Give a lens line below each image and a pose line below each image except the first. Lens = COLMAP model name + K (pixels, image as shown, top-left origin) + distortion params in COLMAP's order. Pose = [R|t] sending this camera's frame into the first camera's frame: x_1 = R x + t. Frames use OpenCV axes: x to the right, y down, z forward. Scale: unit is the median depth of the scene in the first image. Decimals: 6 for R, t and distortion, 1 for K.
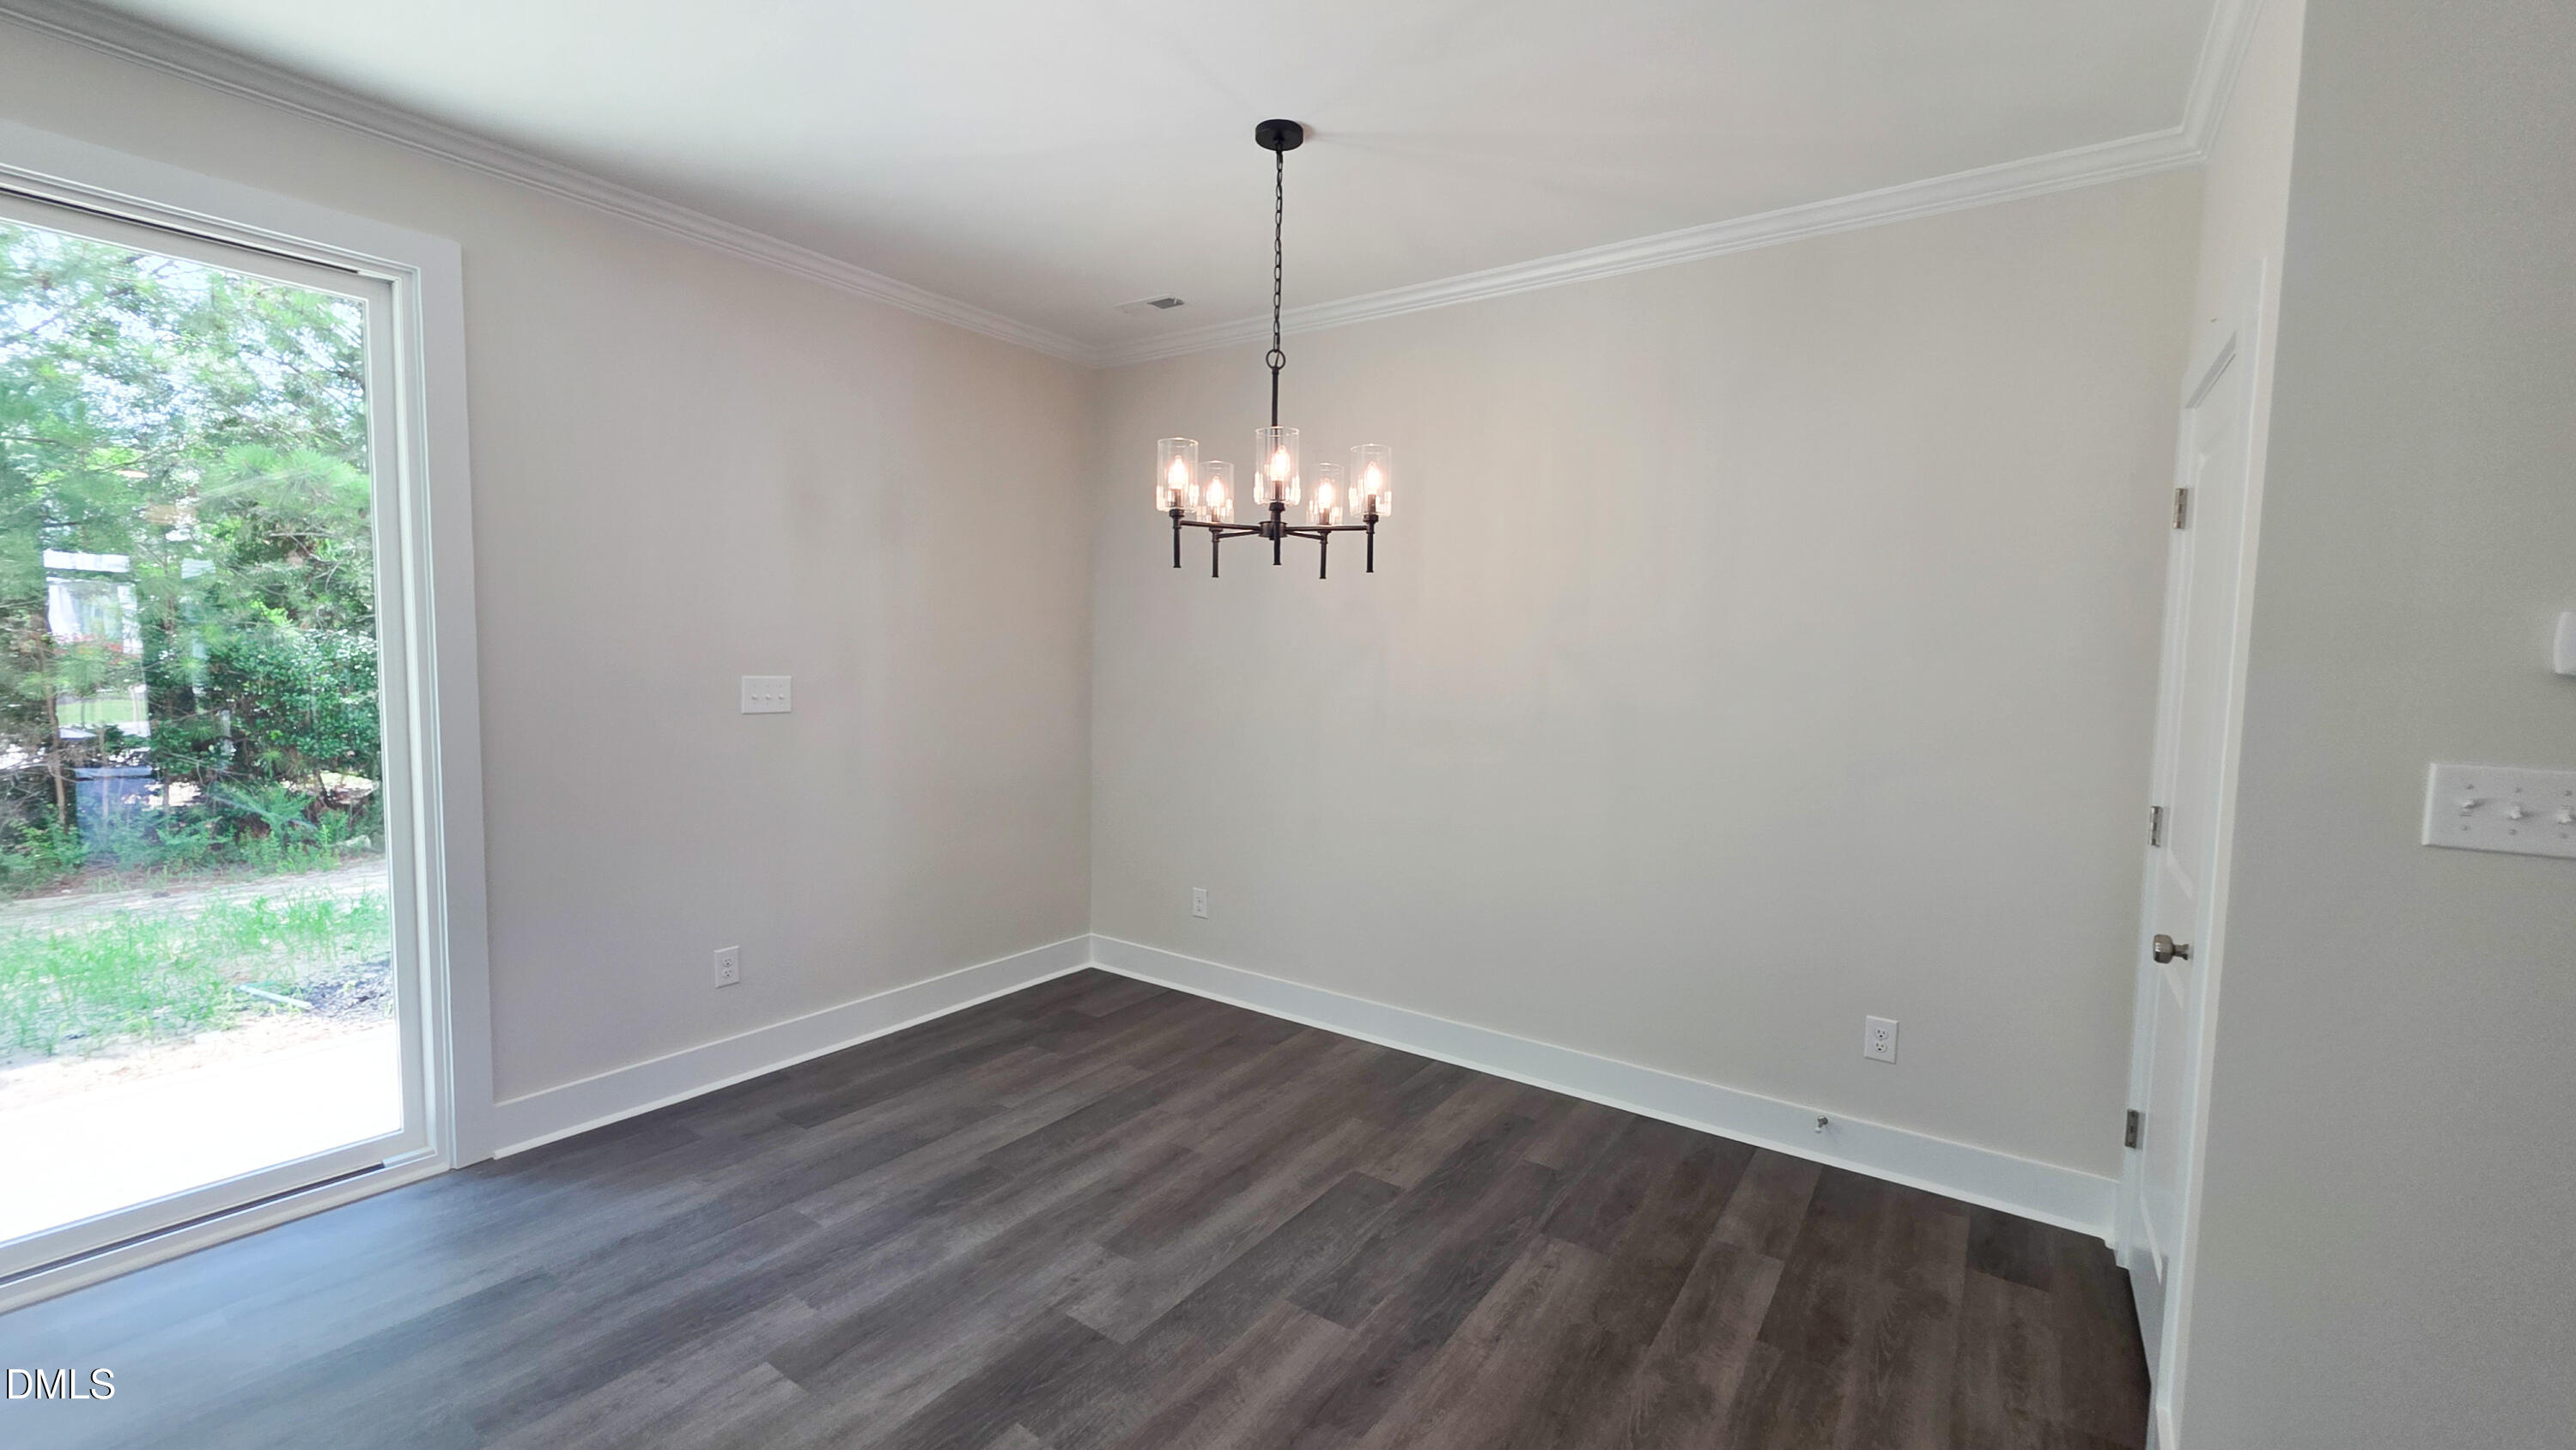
lens RADIAL K [[1030.3, 0, 1282.3], [0, 1030.3, 731.8], [0, 0, 1]] dist [0.002164, -0.000121]
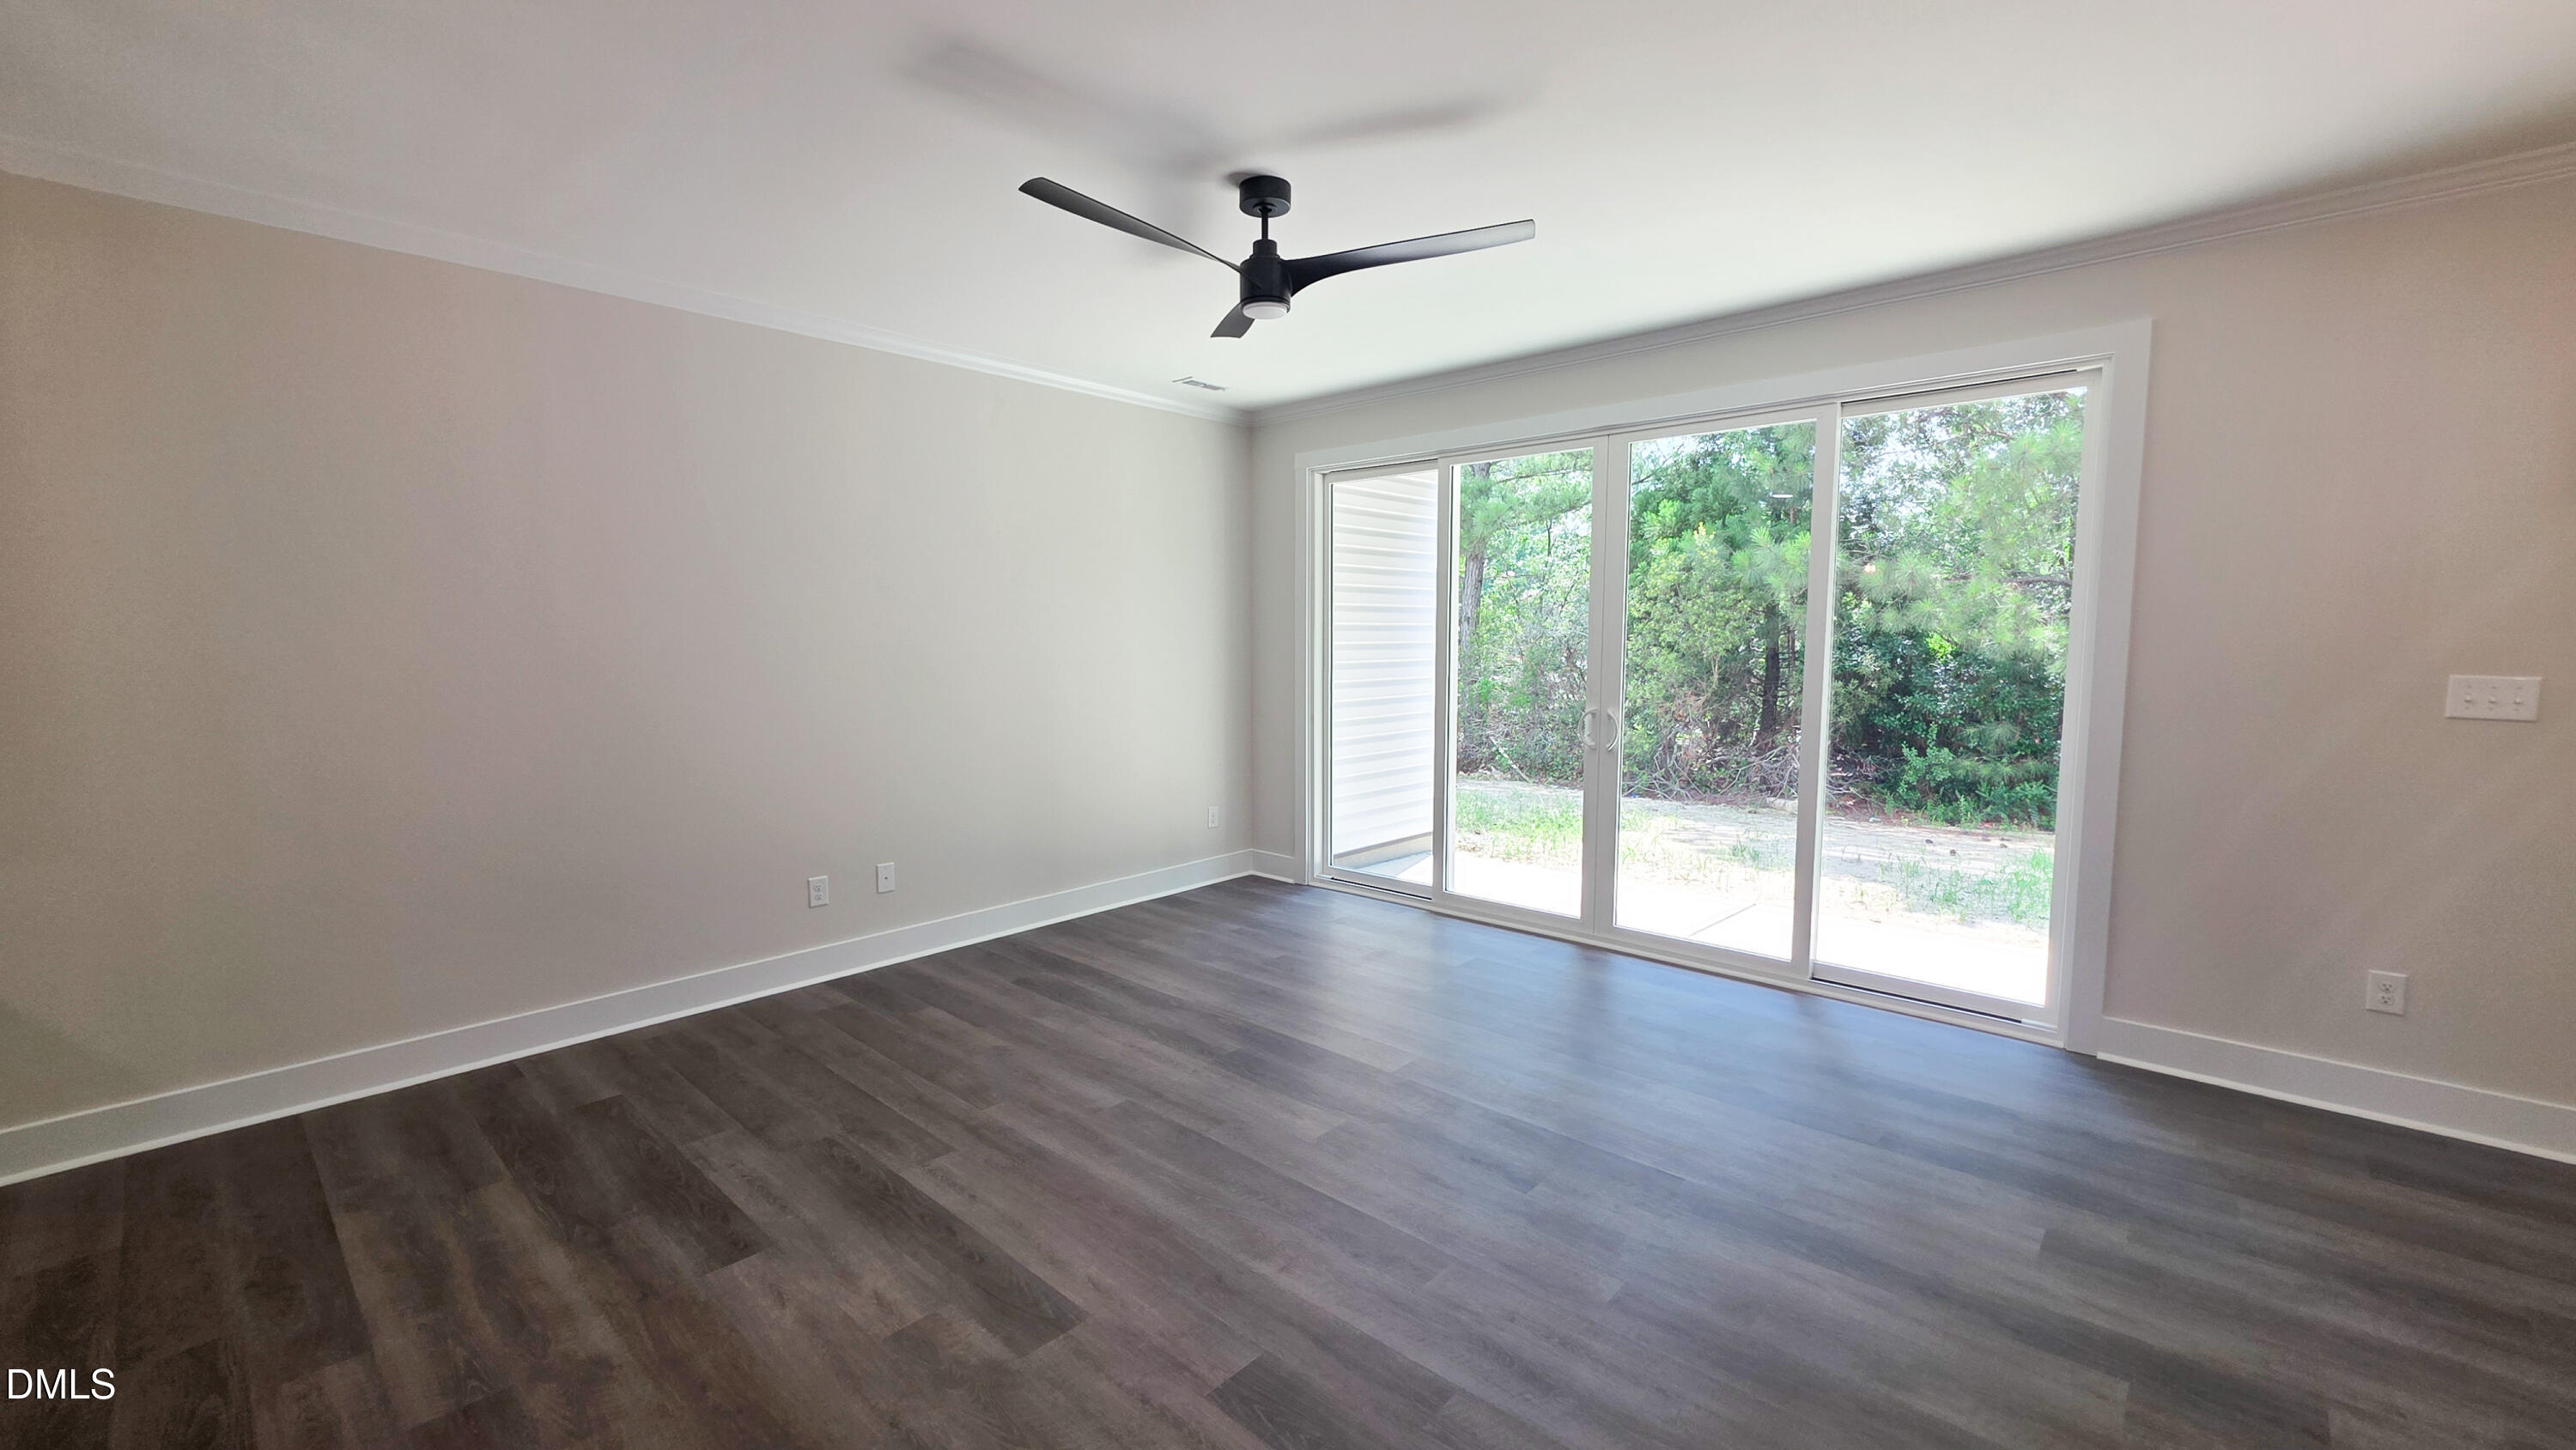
lens RADIAL K [[1030.3, 0, 1272.3], [0, 1030.3, 725.1], [0, 0, 1]] dist [0.002164, -0.000121]
pose [[-0.137567, 0.065631, -0.988316, 0.586781], [-0.076697, 0.994101, 0.076691, -0.002613], [0.987519, 0.086351, -0.131722, 0.154176]]
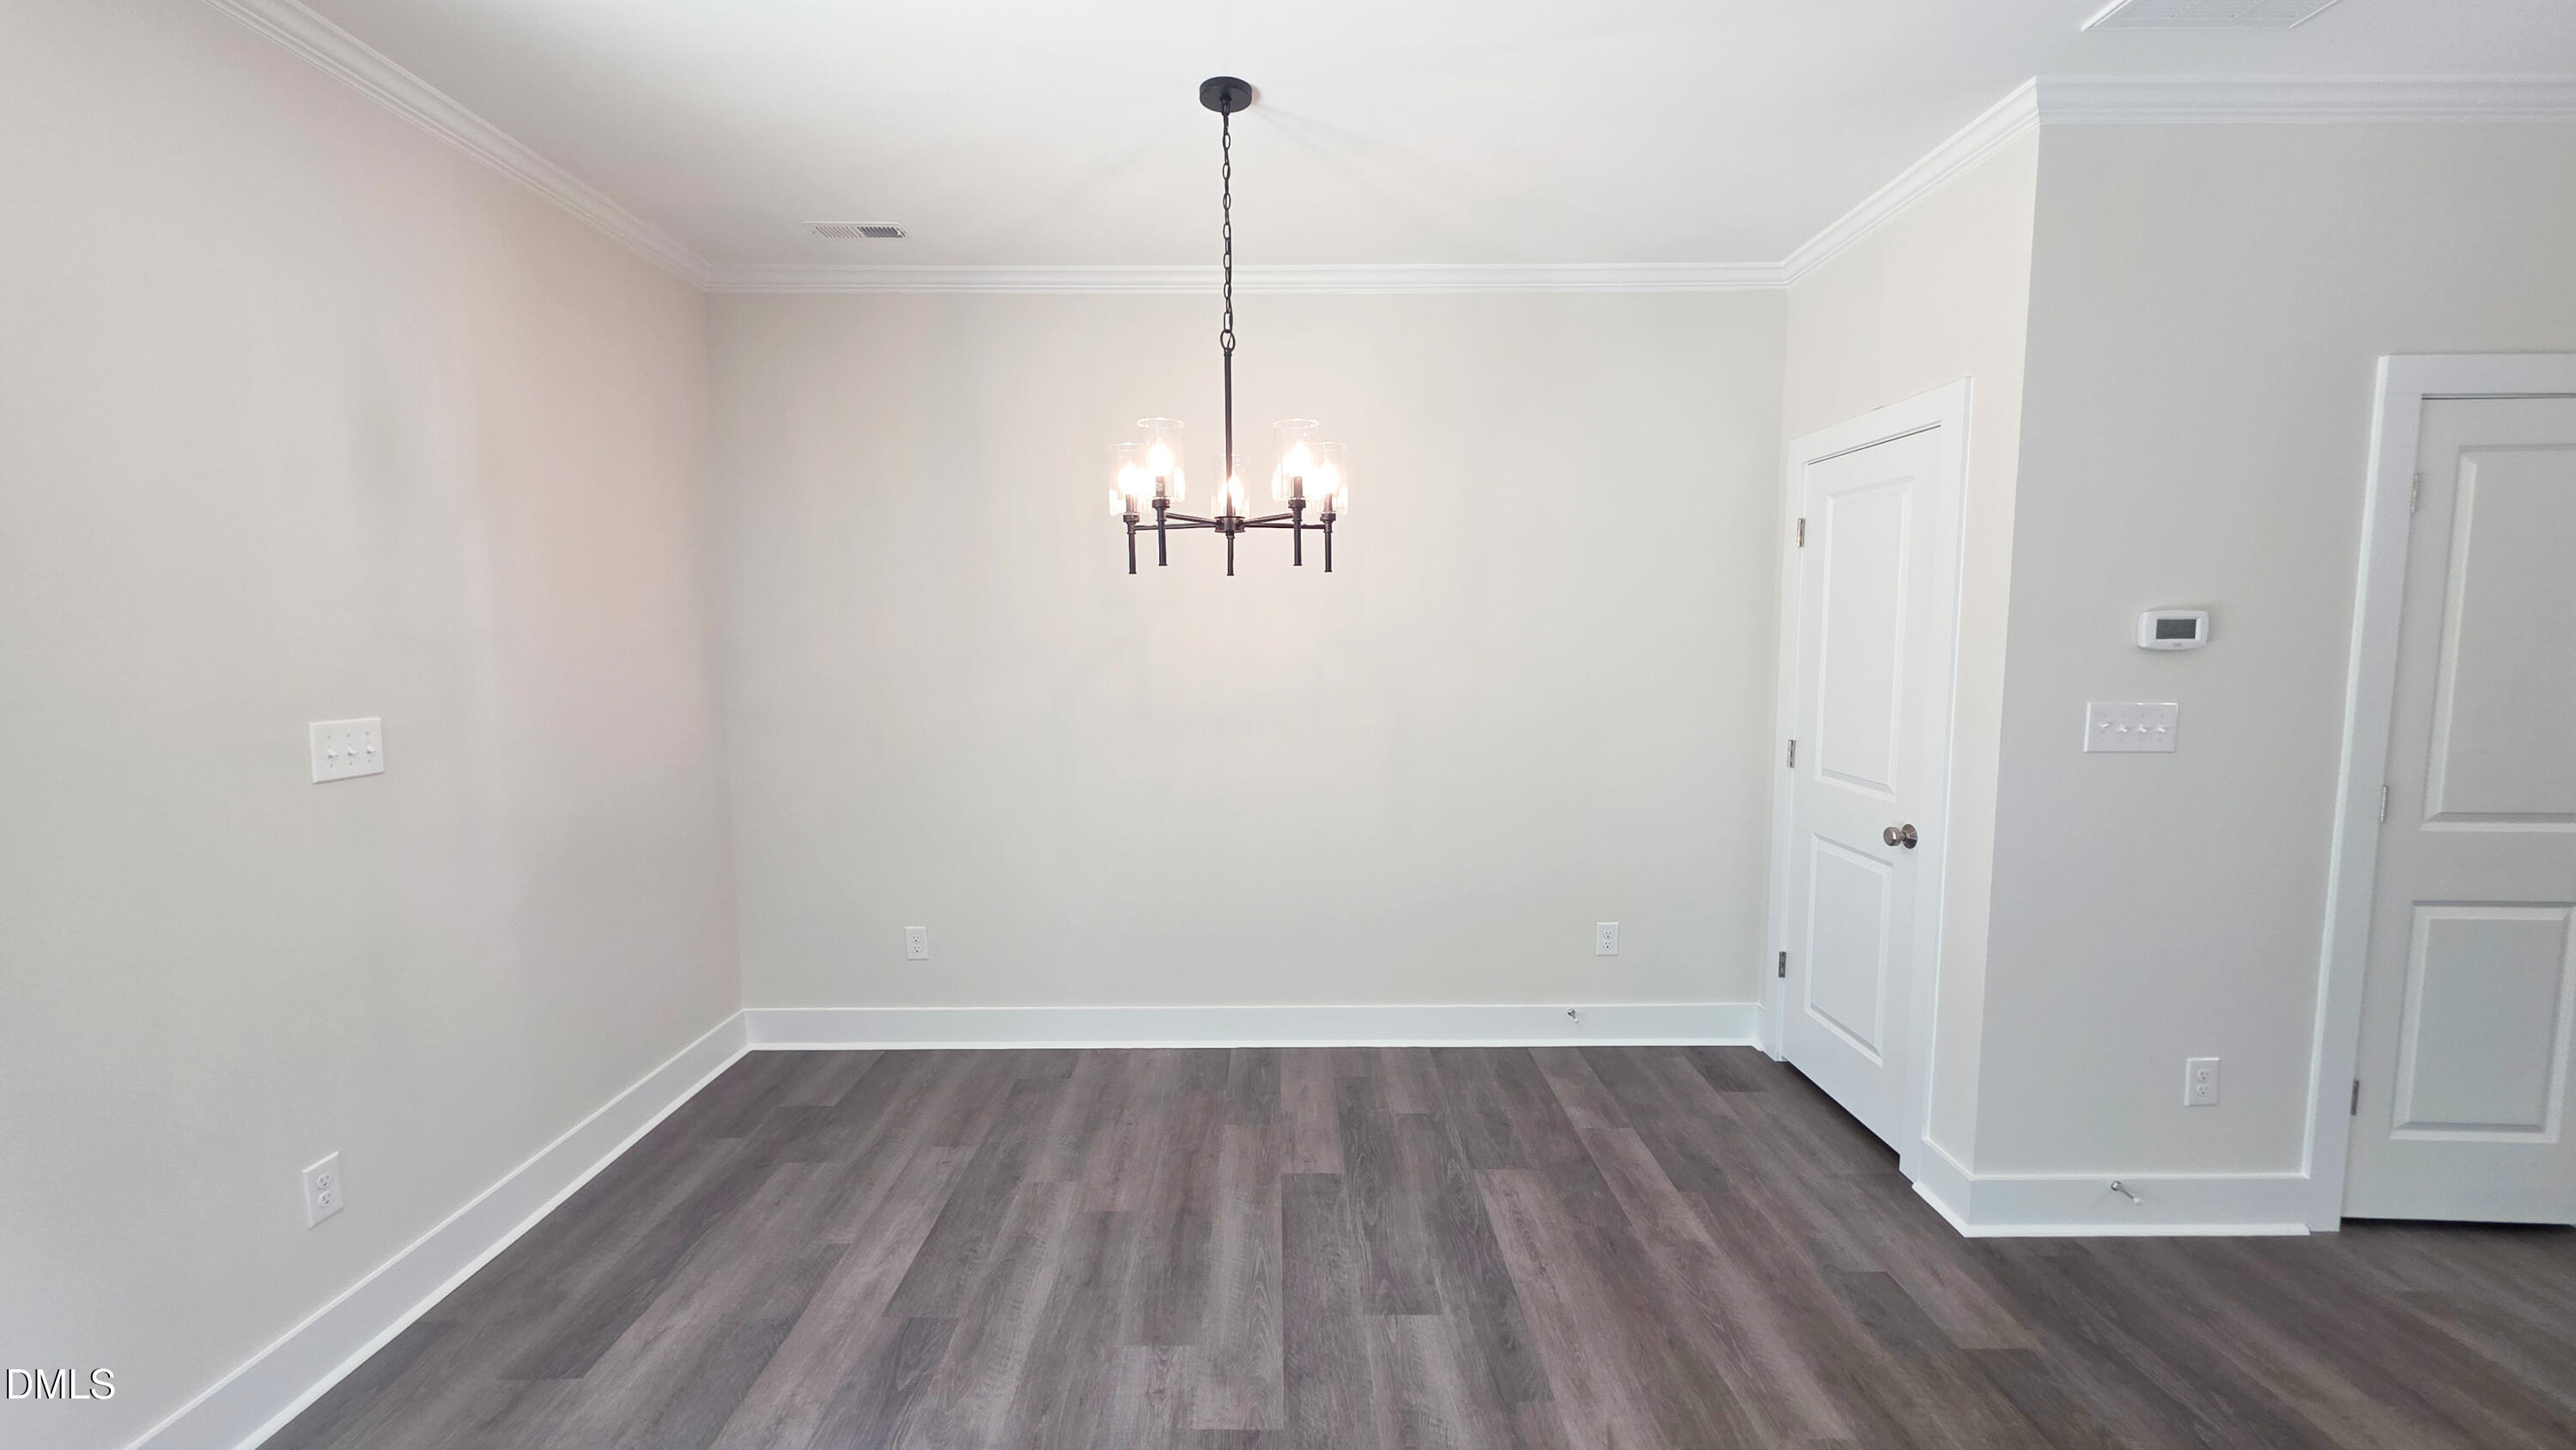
lens RADIAL K [[1030.3, 0, 1268.2], [0, 1030.3, 725.6], [0, 0, 1]] dist [0.002164, -0.000121]
pose [[0.822530, -0.080070, 0.563057, -0.482913], [0.067692, 0.996785, 0.042861, -0.048530], [-0.564679, 0.002860, 0.825306, 0.196993]]
